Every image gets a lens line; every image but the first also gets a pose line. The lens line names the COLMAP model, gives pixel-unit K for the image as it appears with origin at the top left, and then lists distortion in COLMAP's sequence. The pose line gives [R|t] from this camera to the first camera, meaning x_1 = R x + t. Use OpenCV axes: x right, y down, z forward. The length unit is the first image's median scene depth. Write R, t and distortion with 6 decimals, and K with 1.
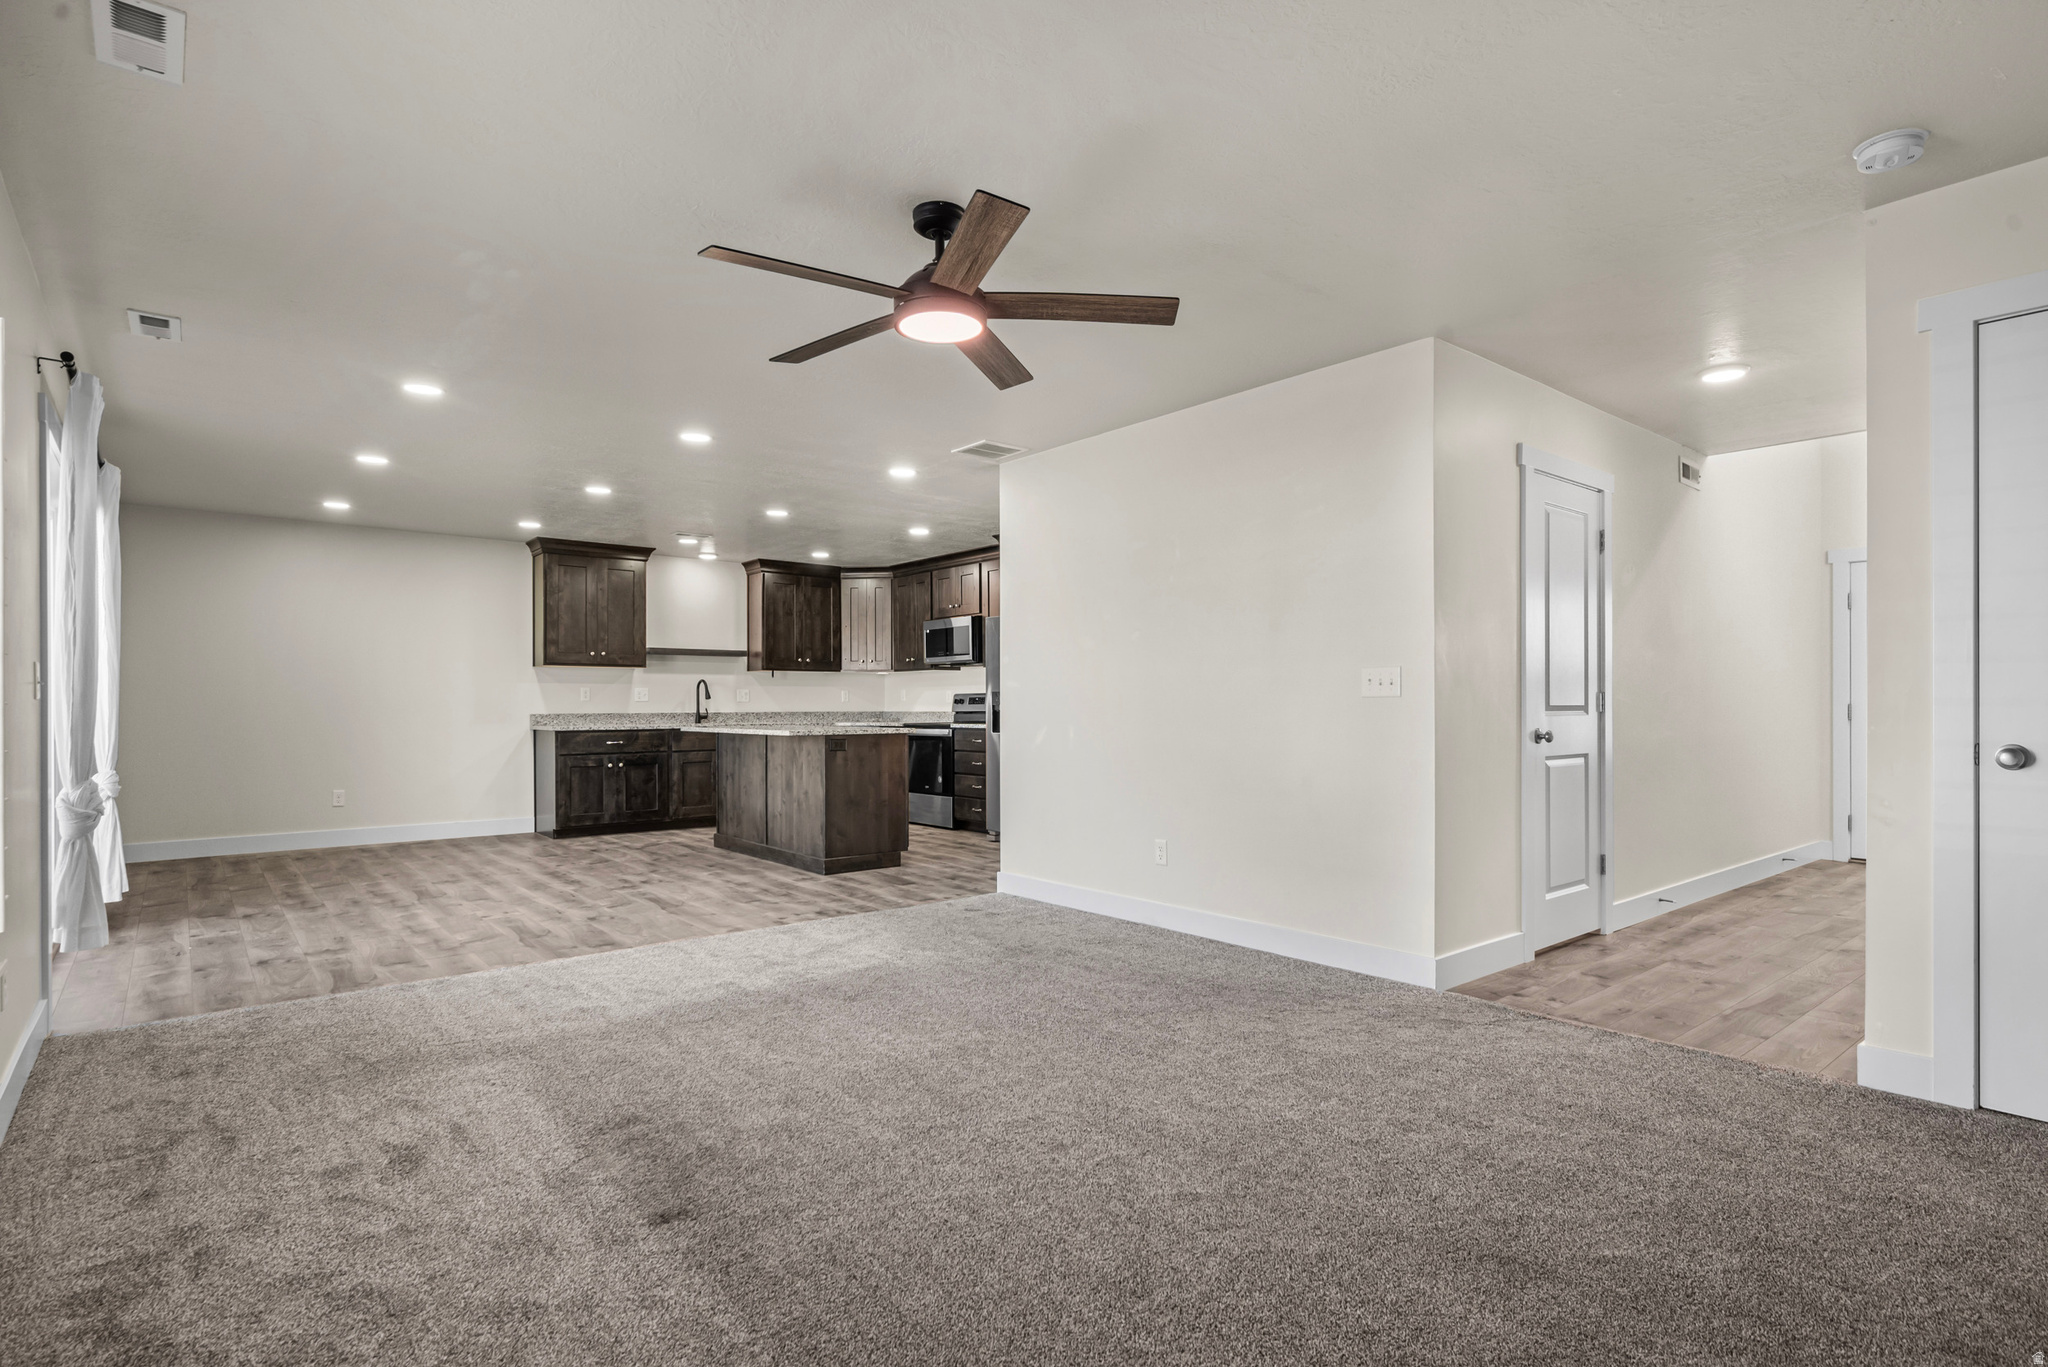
lens RADIAL K [[1024.0, 0, 1020.9], [0, 1024.0, 707.0], [0, 0, 1]] dist [0.001138, -0.000051]
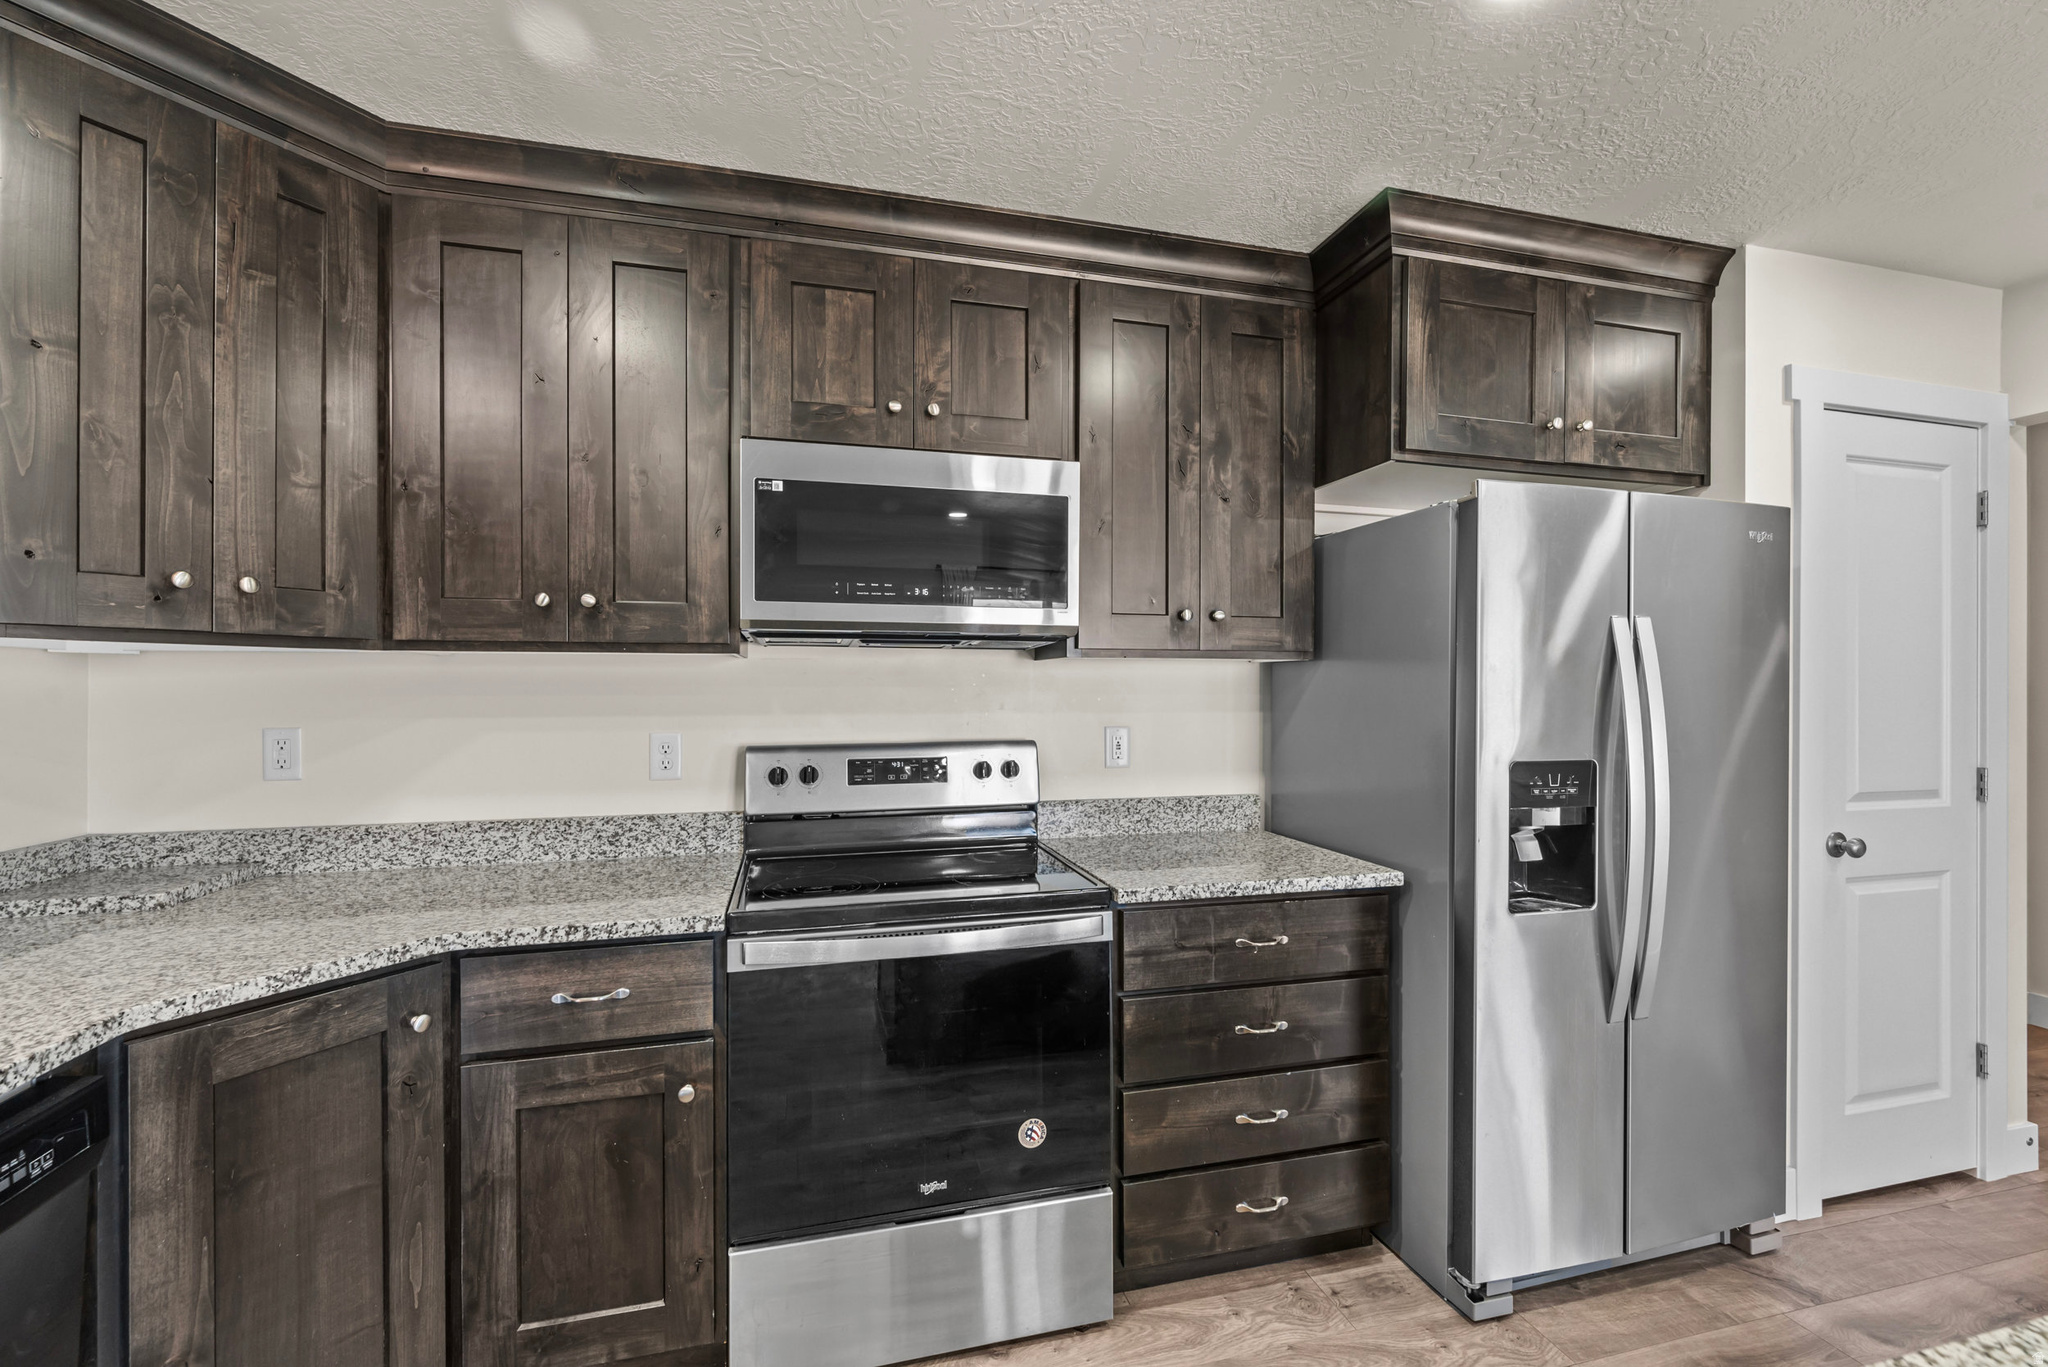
lens RADIAL K [[875.0, 0, 1034.1], [0, 875.0, 682.4], [0, 0, 1]] dist [-0.002891, -0.000065]
pose [[0.413644, 0.007423, 0.910408, -0.282168], [-0.002444, 0.999972, -0.007043, -0.033024], [-0.910435, 0.000688, 0.413651, 0.996048]]
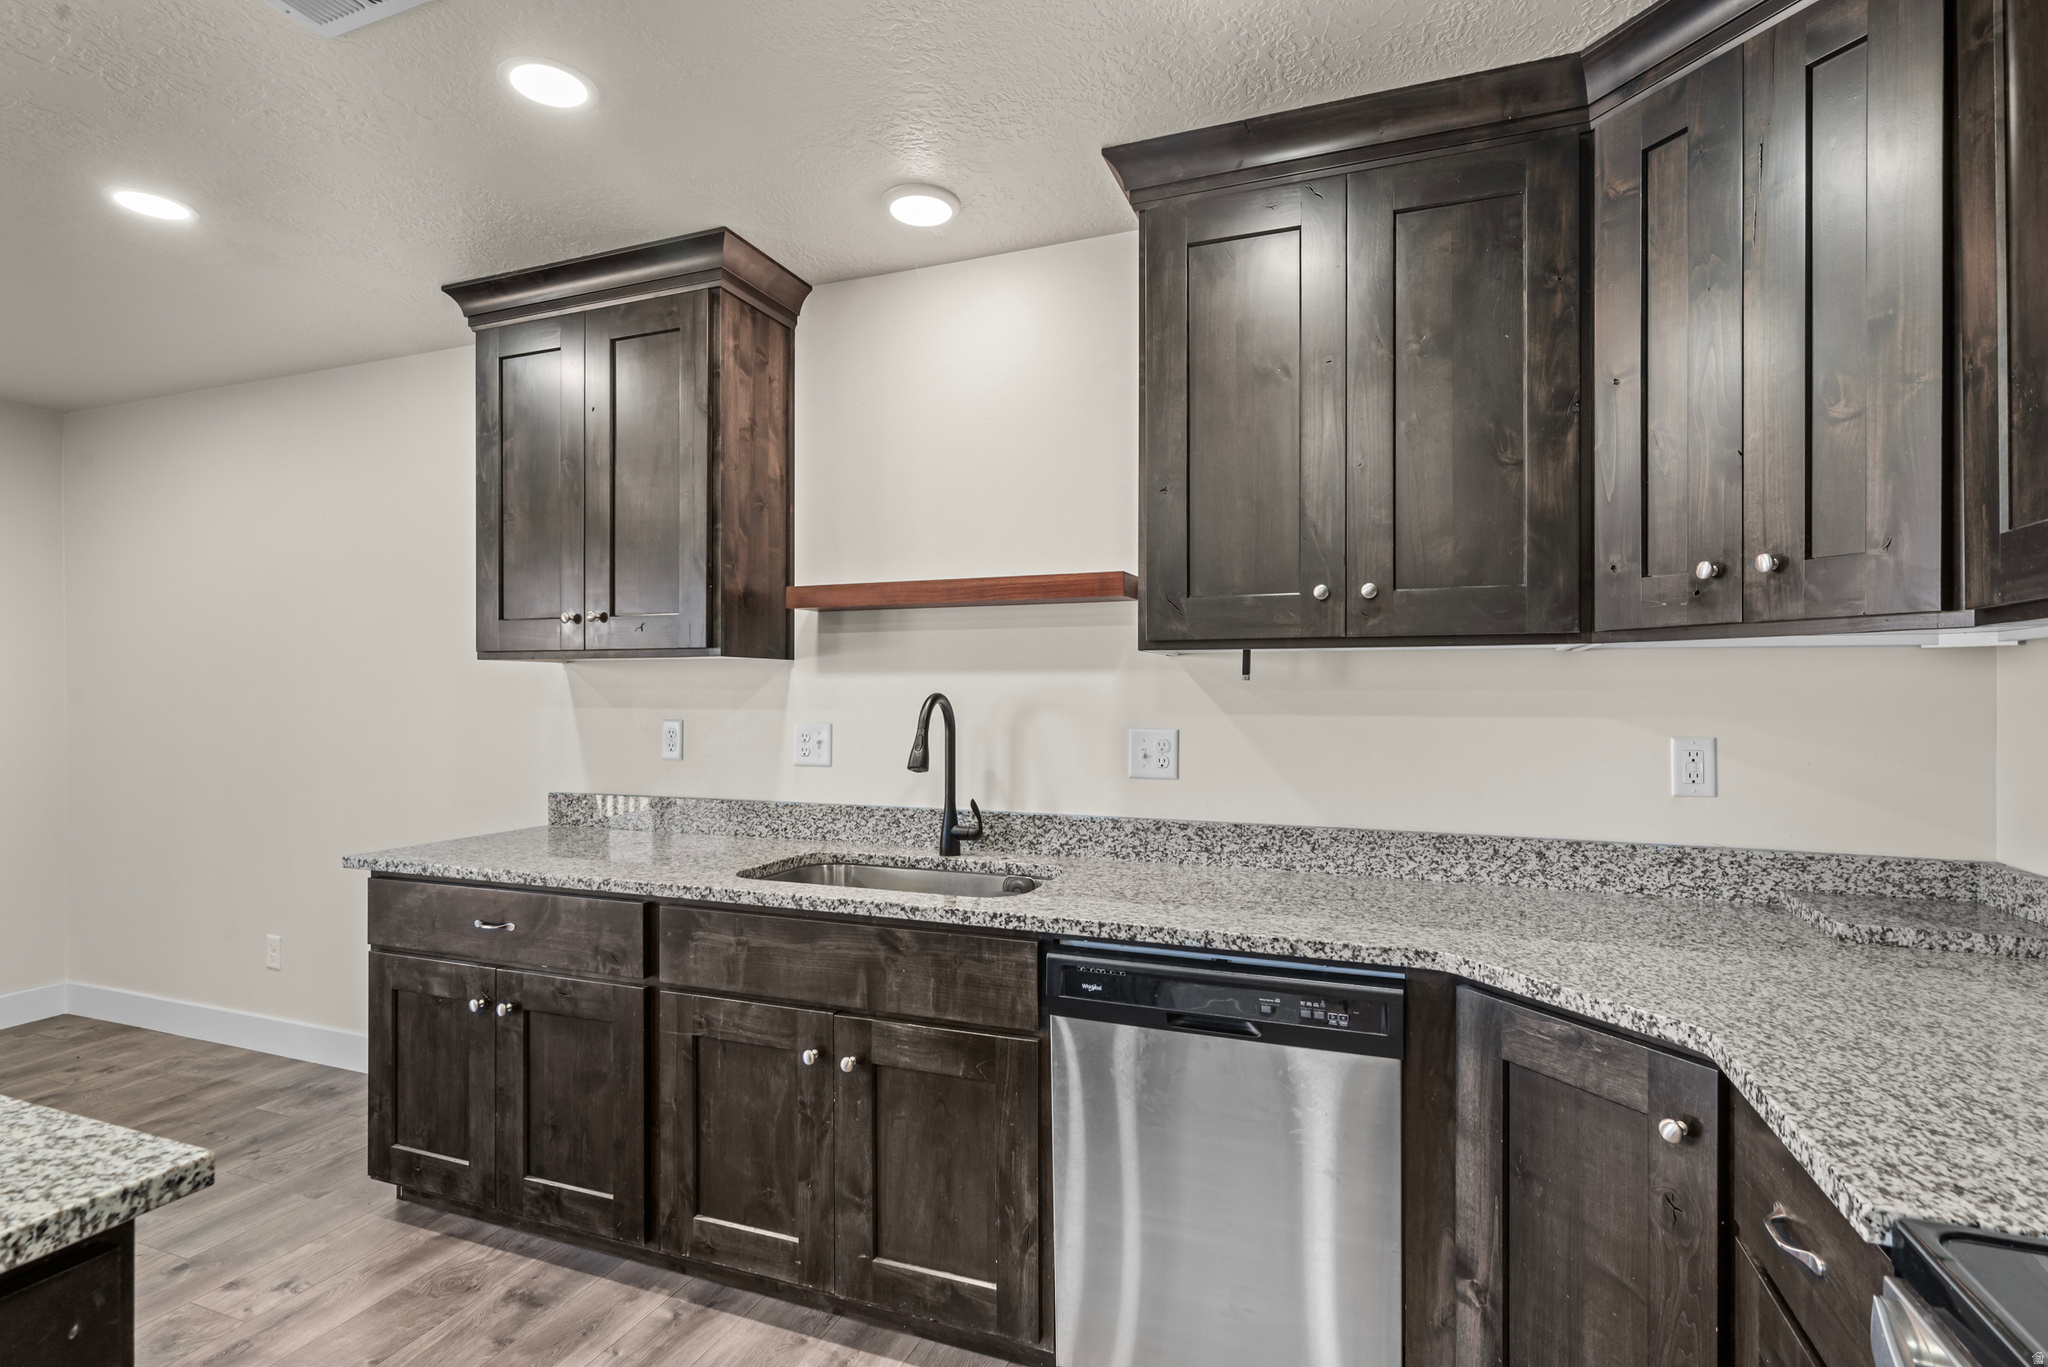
lens RADIAL K [[986.7, 0, 1027.2], [0, 986.7, 691.9], [0, 0, 1]] dist [0.004877, -0.000736]
pose [[0.486393, 0.002699, -0.873736, -0.088207], [-0.002466, 0.999995, 0.001716, -0.031564], [0.873737, 0.001320, 0.486397, 1.023558]]
